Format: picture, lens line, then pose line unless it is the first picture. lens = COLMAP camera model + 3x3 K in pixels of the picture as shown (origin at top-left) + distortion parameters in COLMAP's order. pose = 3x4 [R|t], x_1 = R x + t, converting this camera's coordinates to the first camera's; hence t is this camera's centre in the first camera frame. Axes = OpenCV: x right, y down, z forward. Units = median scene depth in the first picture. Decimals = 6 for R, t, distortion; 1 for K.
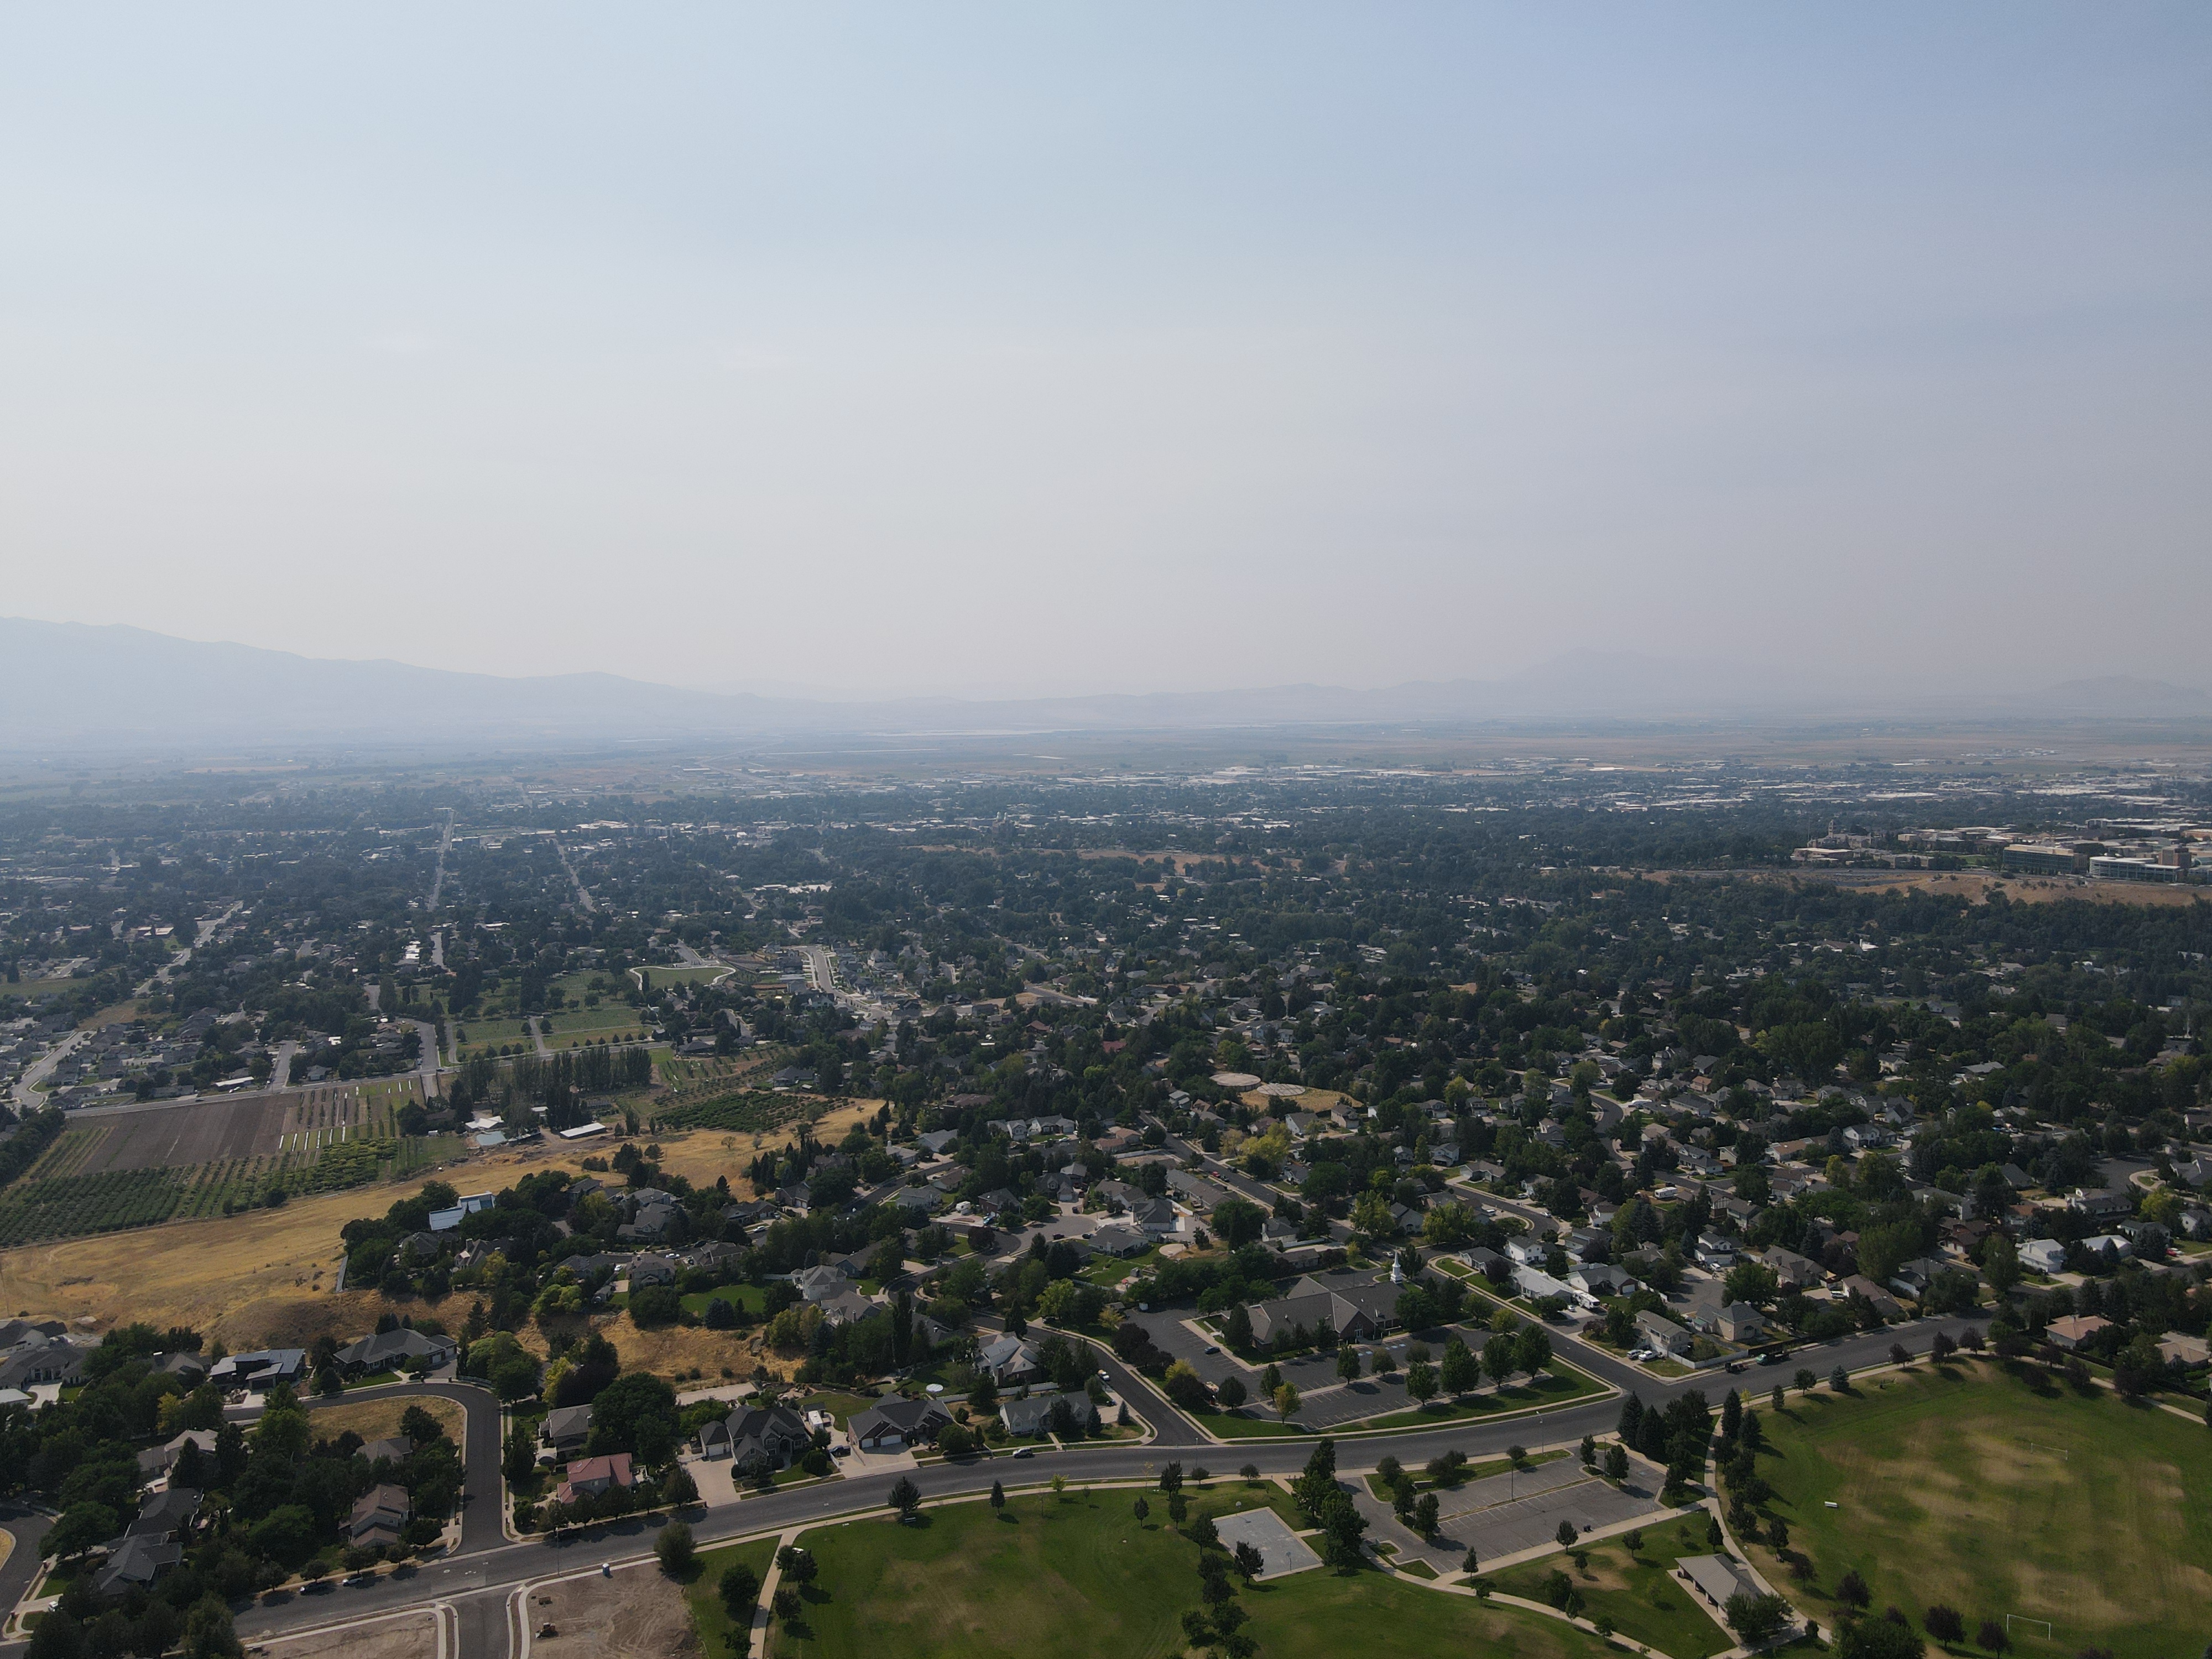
lens RADIAL K [[1626.9, 0, 1090.8], [0, 1626.9, 818.7], [0, 0, 1]] dist [0.001361, 0.028983]
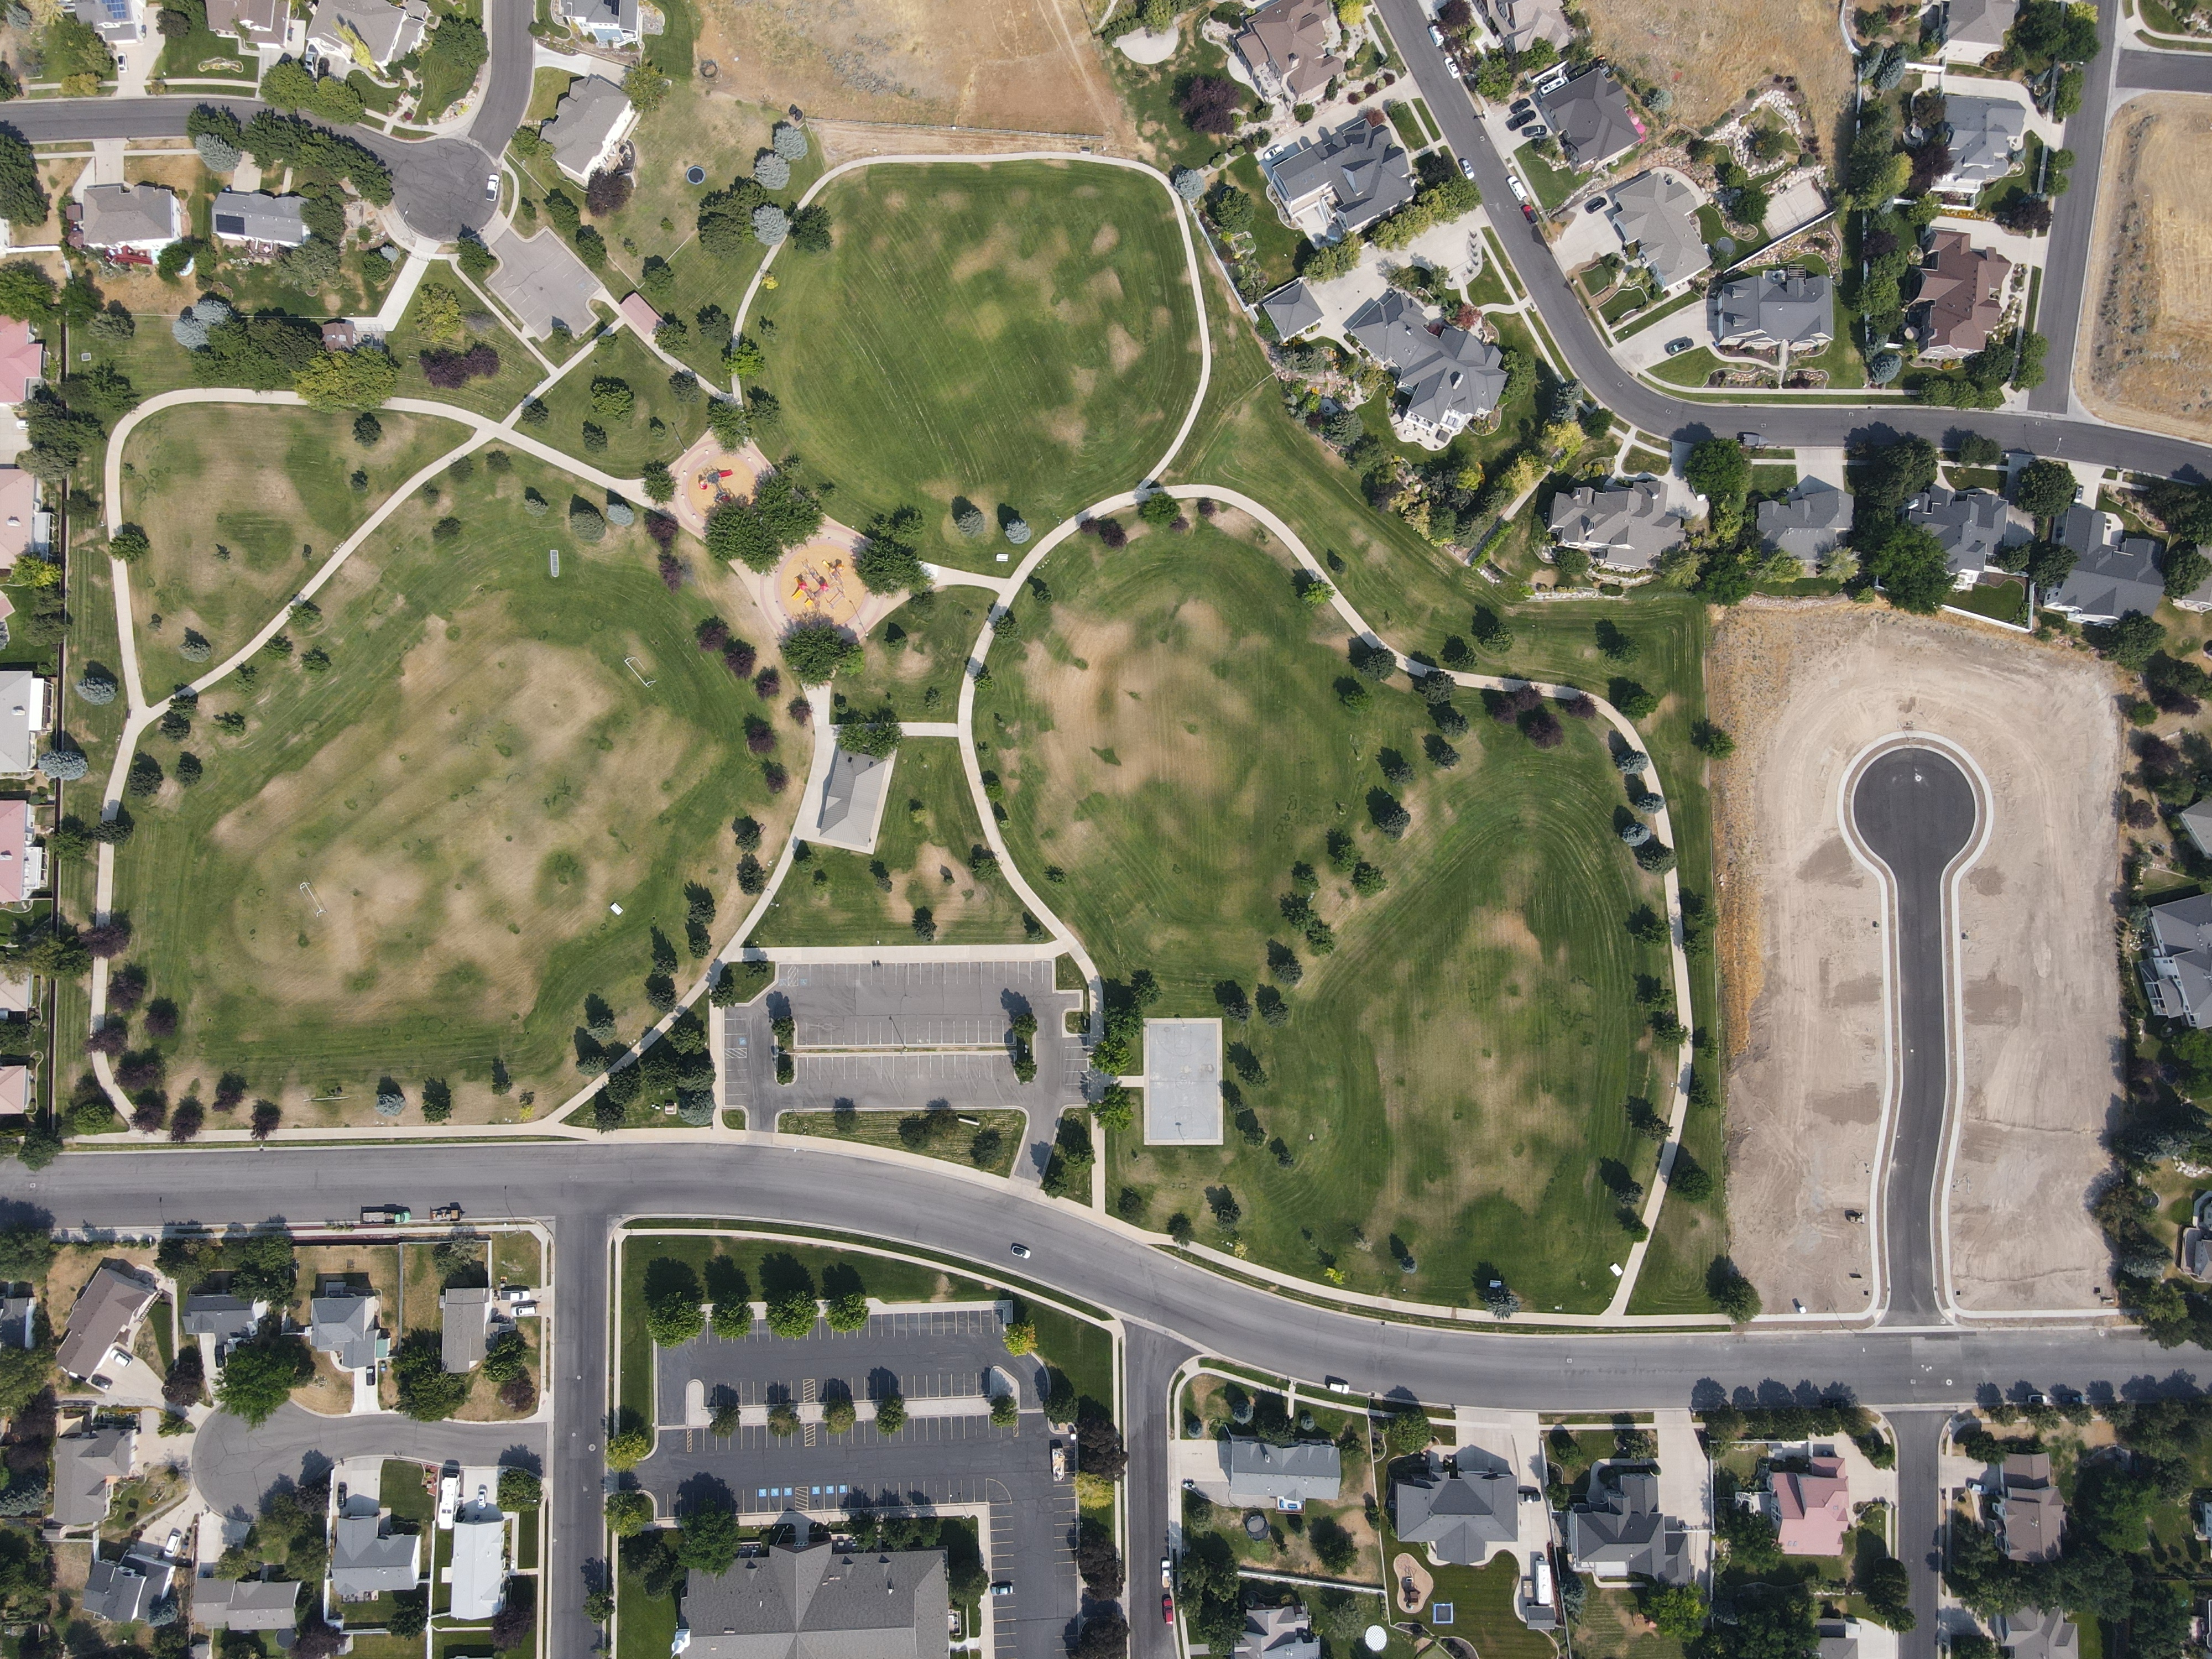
lens RADIAL K [[1632.6, 0, 1088.6], [0, 1632.6, 800.0], [0, 0, 1]] dist [0.008281, 0.008753]
pose [[-0.930973, -0.363090, 0.038134, 0.189949], [0.024734, 0.041485, 0.998833, -0.582828], [-0.364248, 0.930830, -0.029641, 0.921084]]
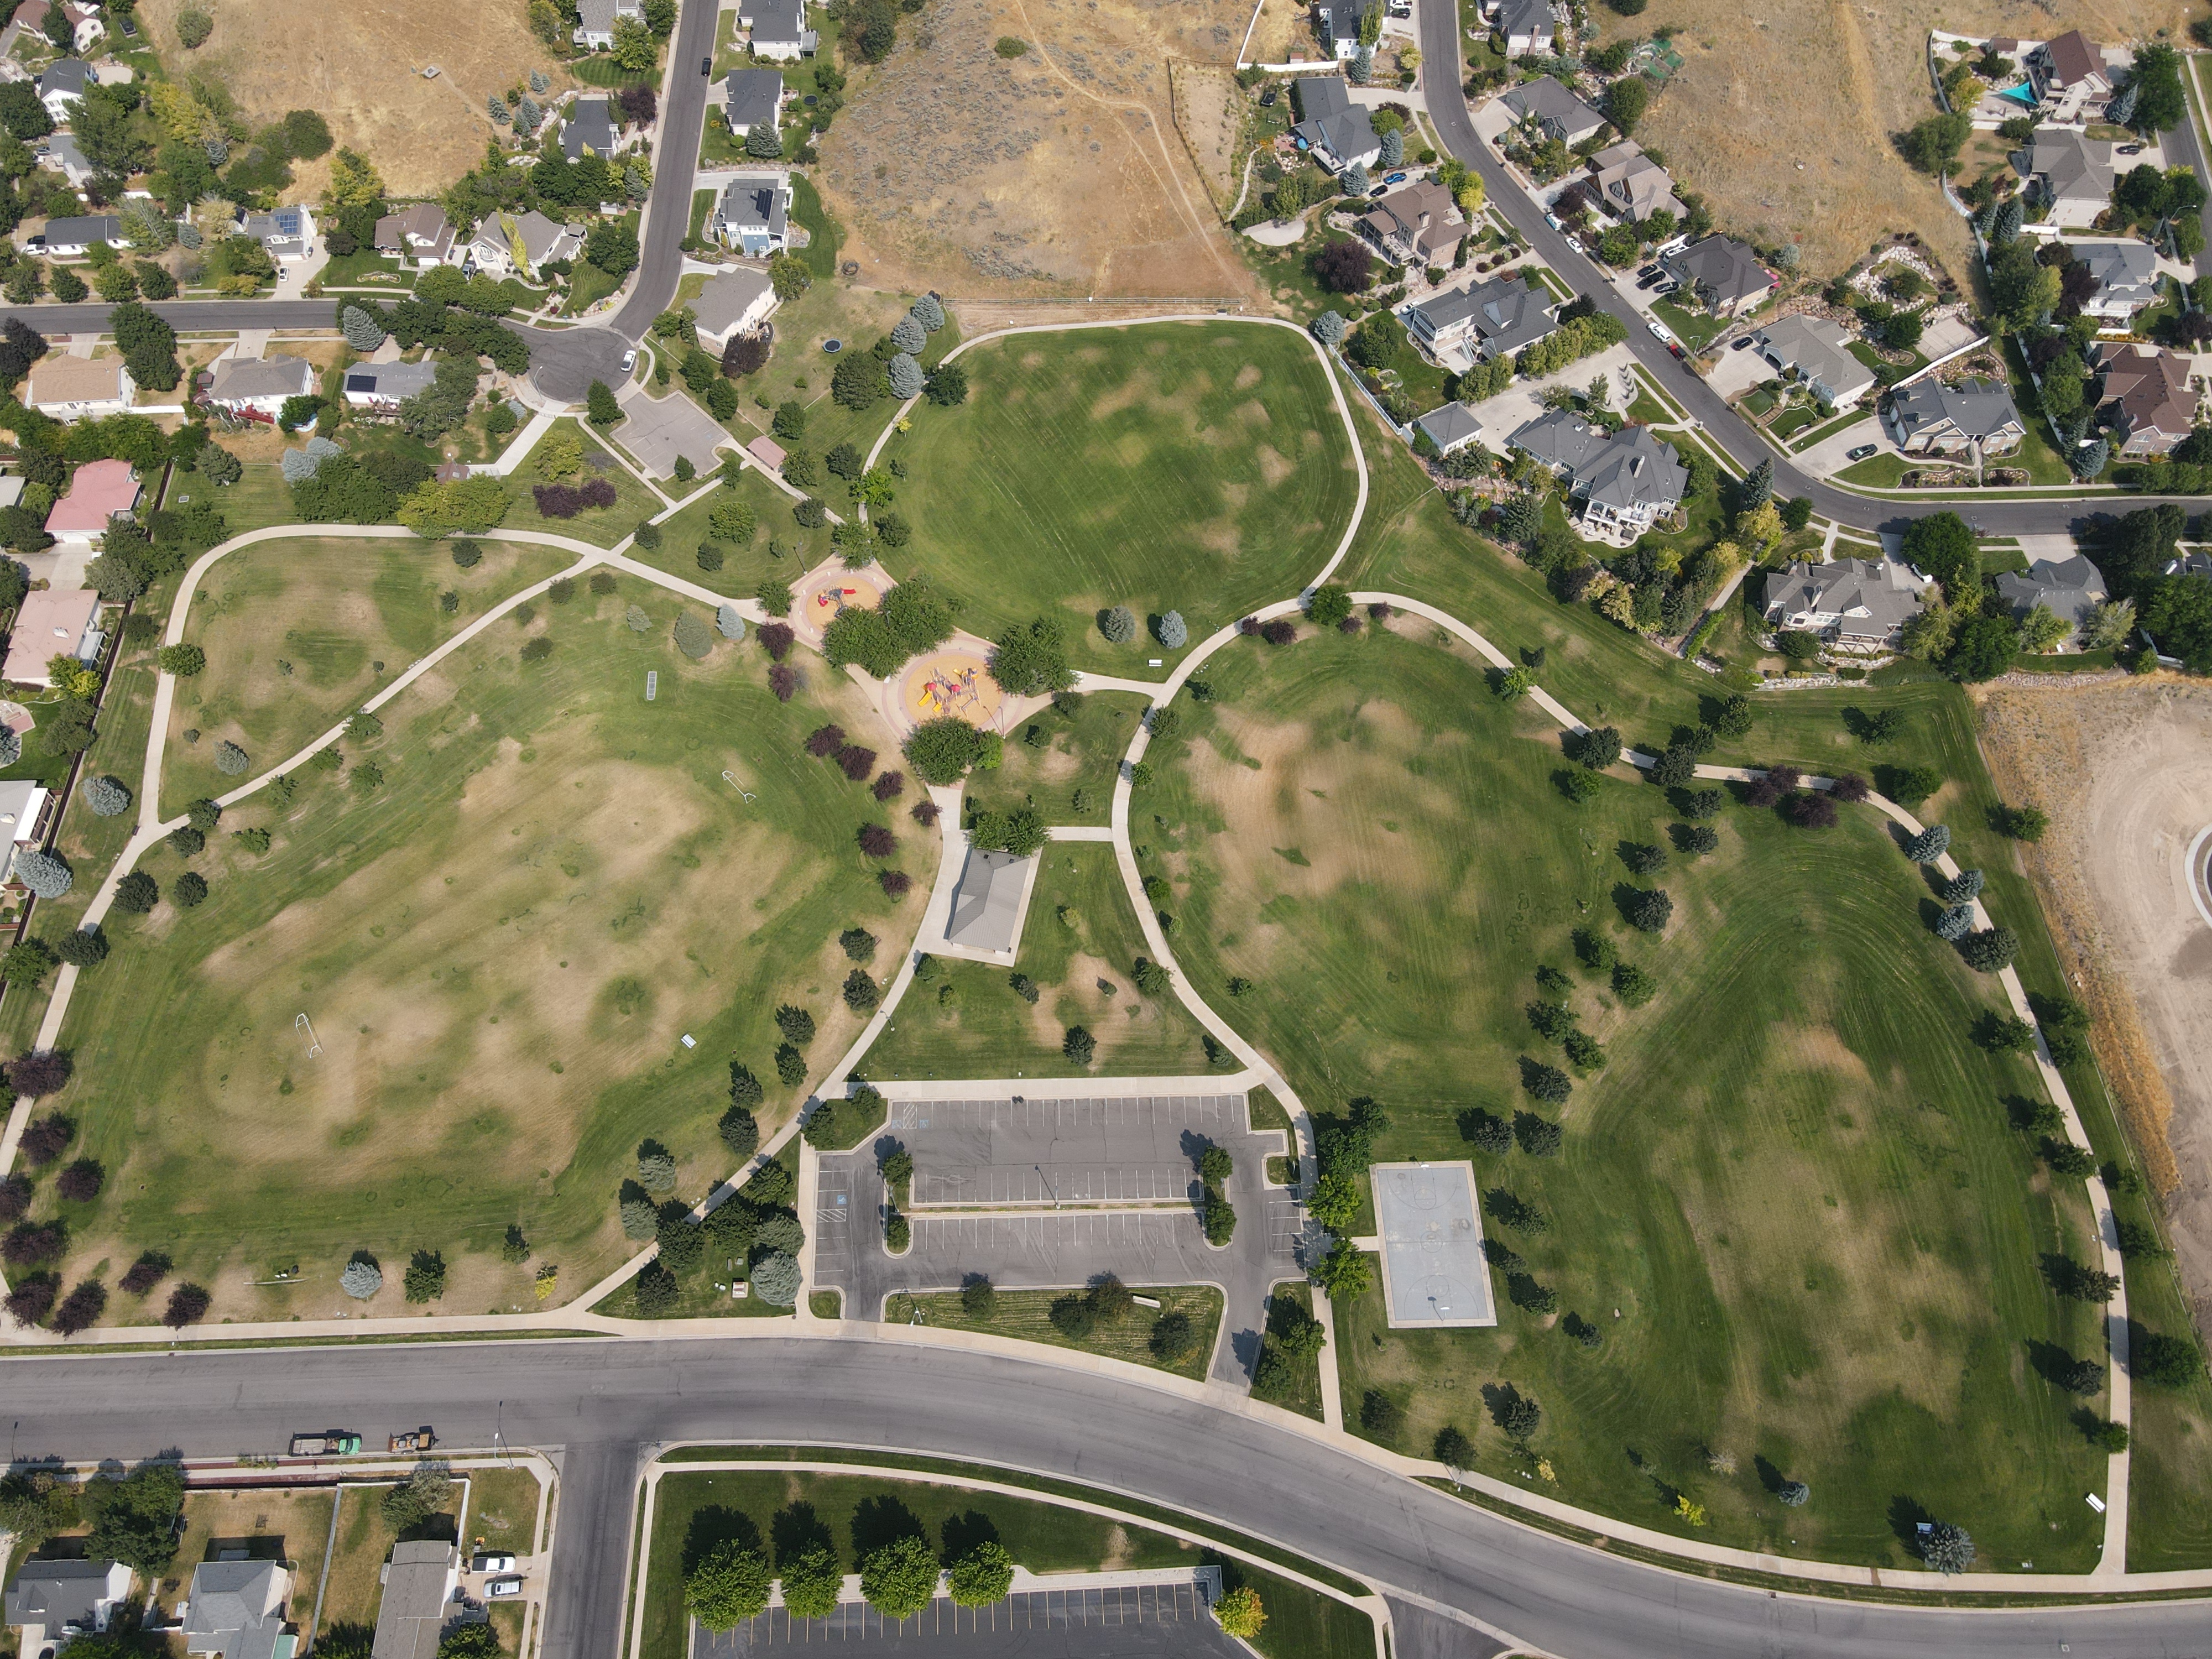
lens RADIAL K [[1632.6, 0, 1088.6], [0, 1632.6, 800.0], [0, 0, 1]] dist [0.008281, 0.008753]
pose [[-0.938144, -0.280839, 0.202522, 0.162721], [0.041287, 0.490000, 0.870744, -0.317799], [-0.343775, 0.825245, -0.448095, 1.262359]]
